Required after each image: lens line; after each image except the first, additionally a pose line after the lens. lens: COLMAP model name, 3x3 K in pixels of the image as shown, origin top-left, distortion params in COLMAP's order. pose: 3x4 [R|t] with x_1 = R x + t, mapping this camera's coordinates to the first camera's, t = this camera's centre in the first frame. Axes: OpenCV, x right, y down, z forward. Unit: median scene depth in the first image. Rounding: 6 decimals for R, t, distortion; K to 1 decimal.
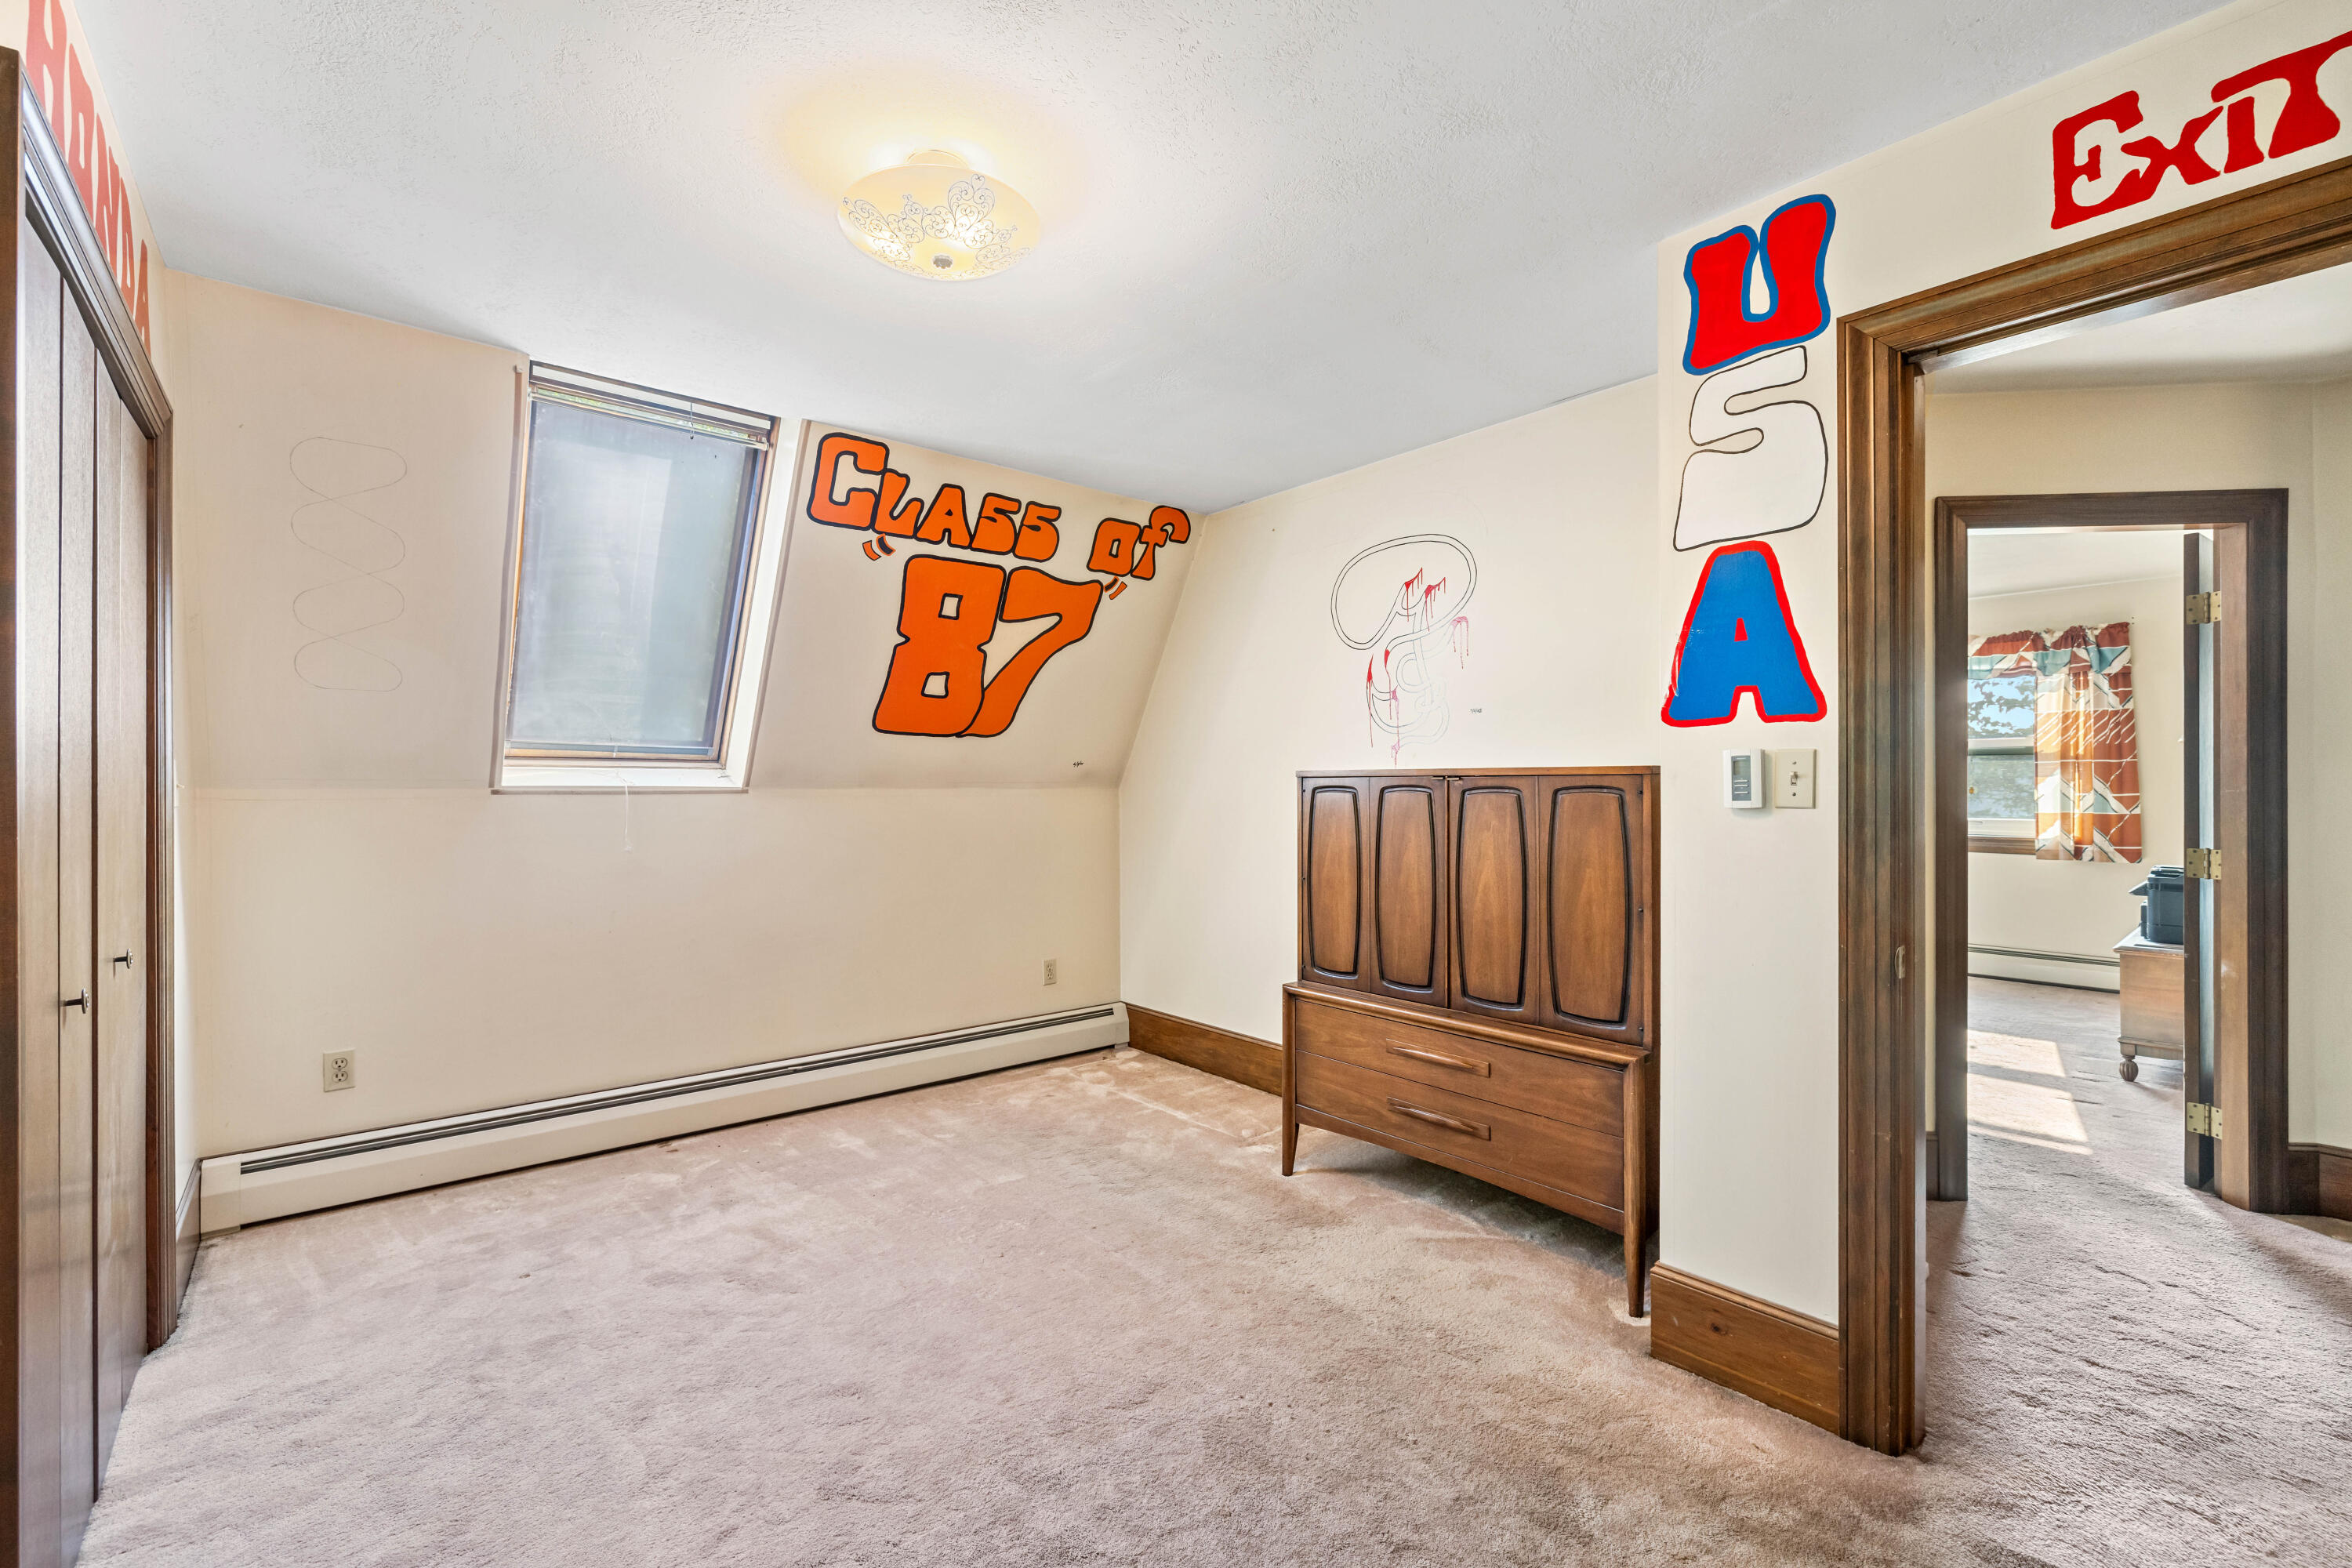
lens RADIAL K [[988.9, 0, 1161.0], [0, 988.9, 785.6], [0, 0, 1]] dist [-0.001024, 0.000447]
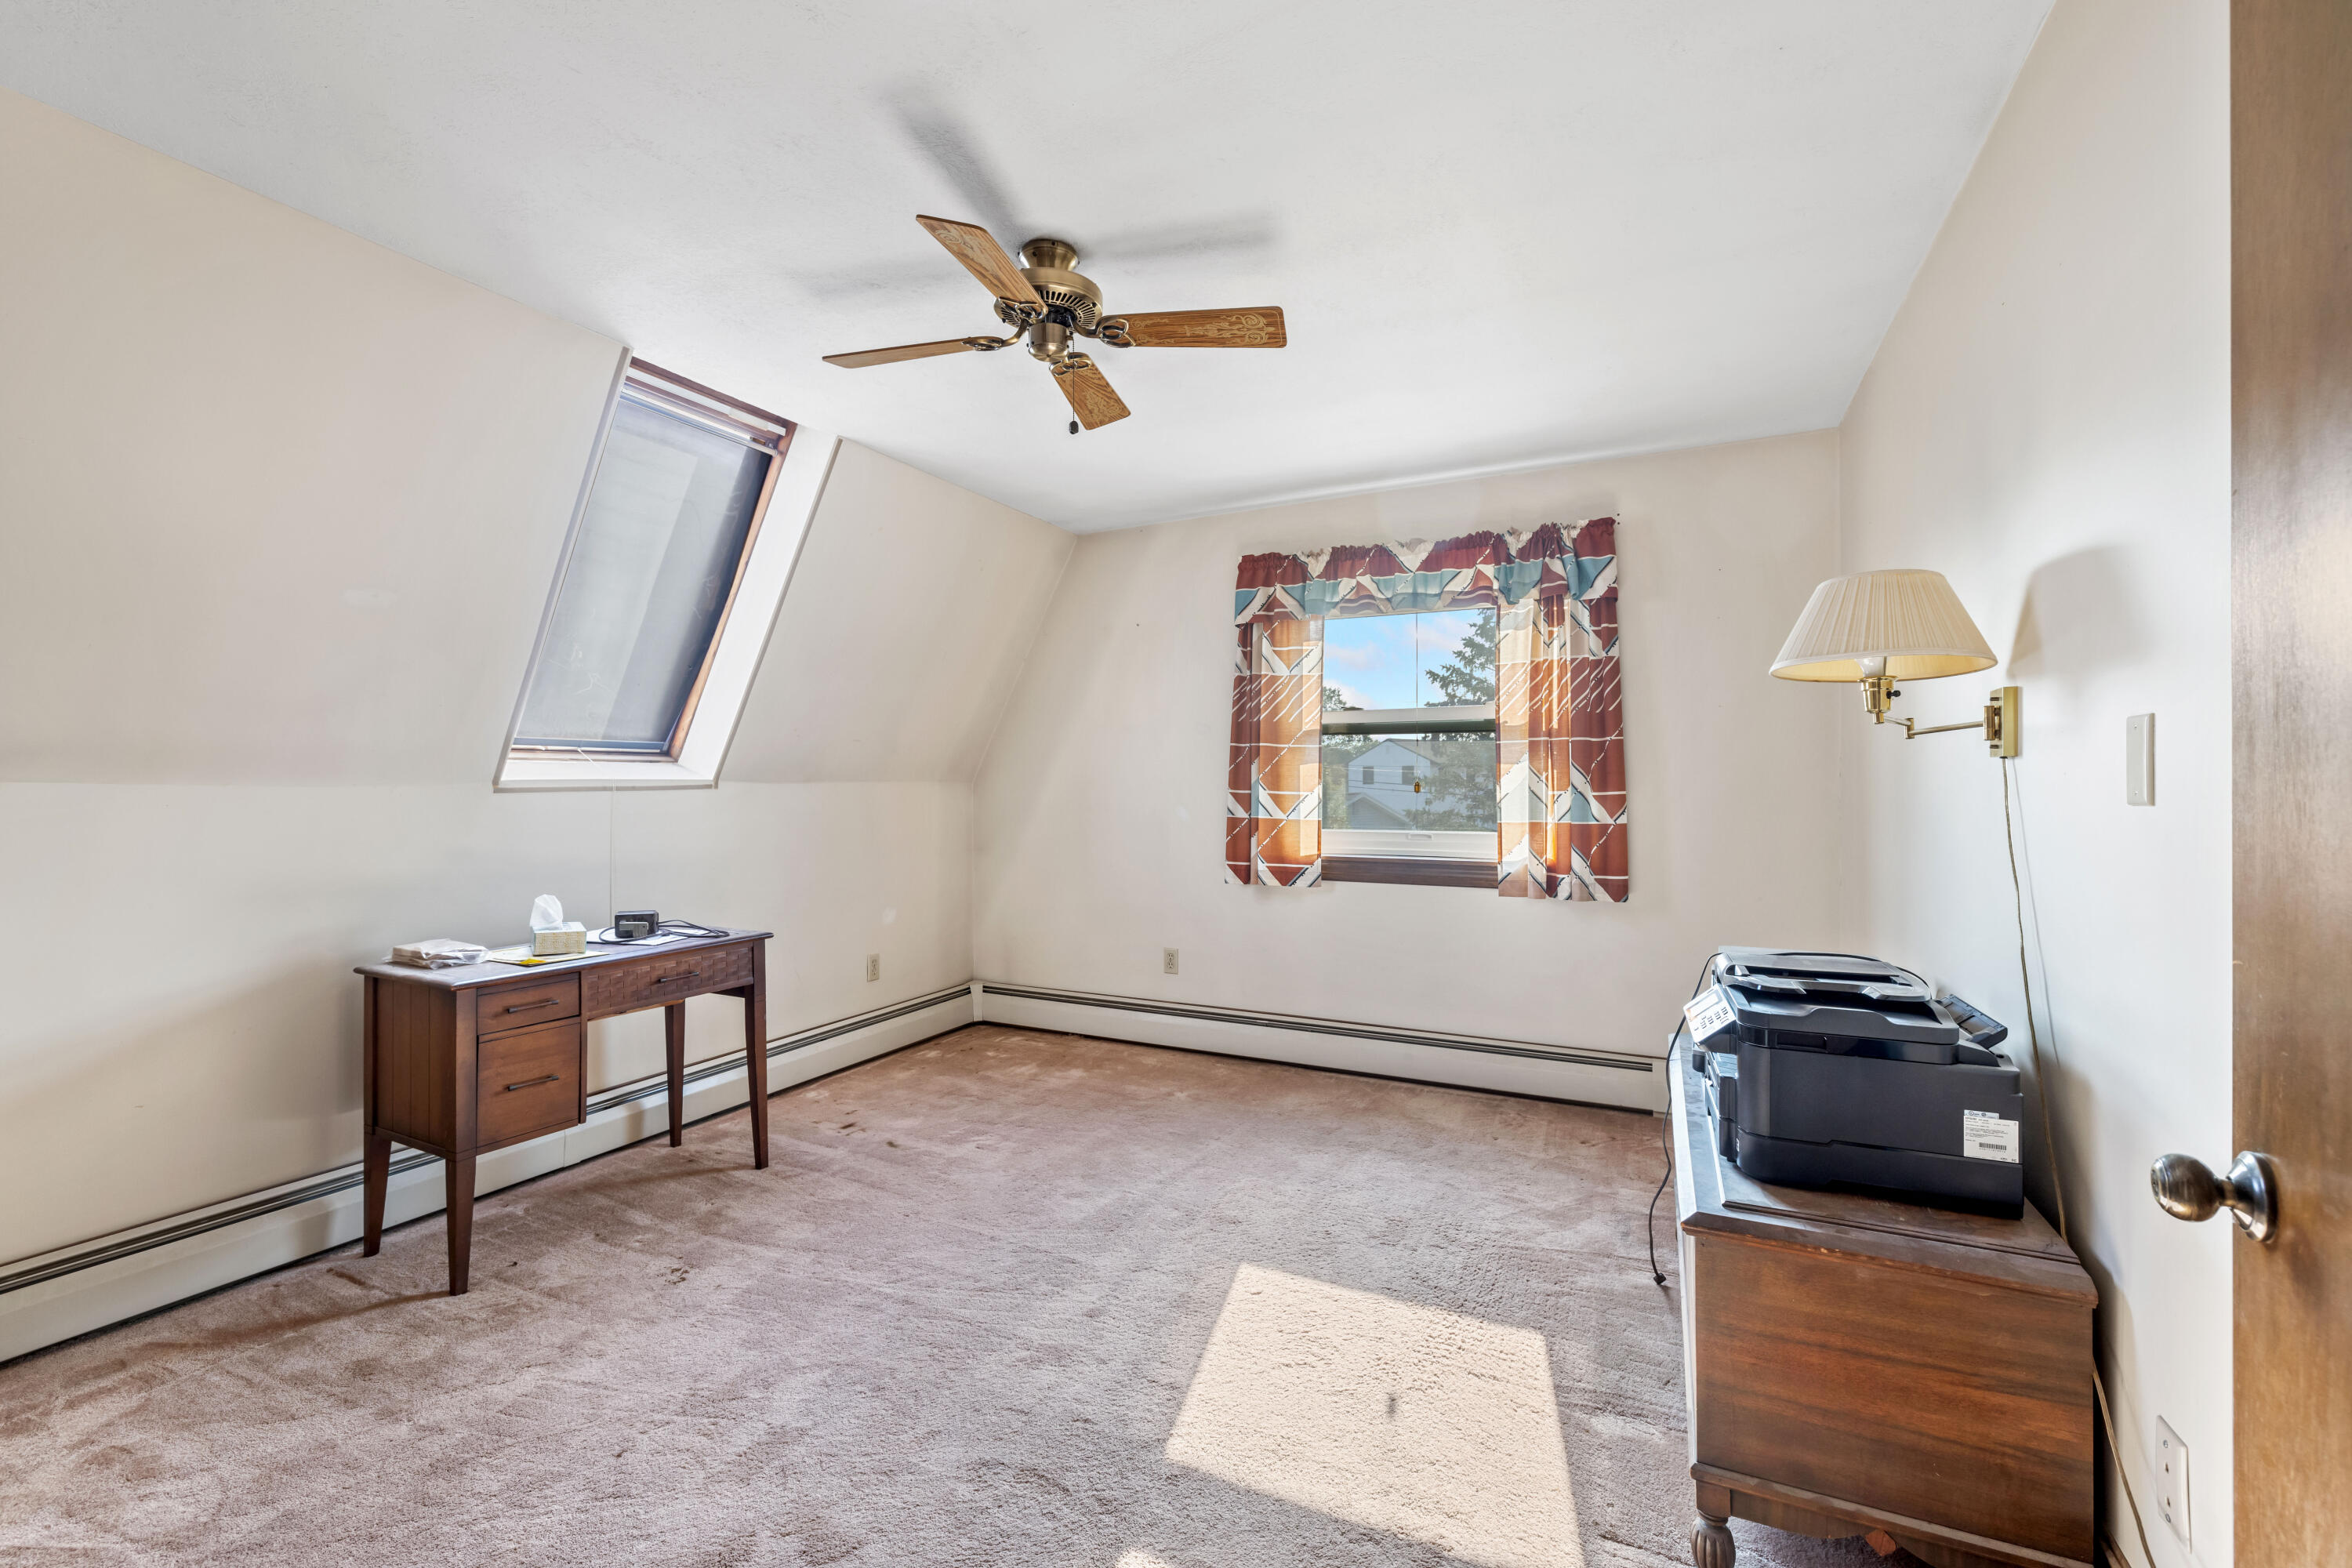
lens RADIAL K [[988.9, 0, 1184.1], [0, 988.9, 782.2], [0, 0, 1]] dist [-0.001024, 0.000447]
pose [[0.910876, -0.000306, 0.412680, 0.461597], [0.001480, 0.999996, -0.002526, 0.003267], [-0.412677, 0.002912, 0.910873, 0.530108]]
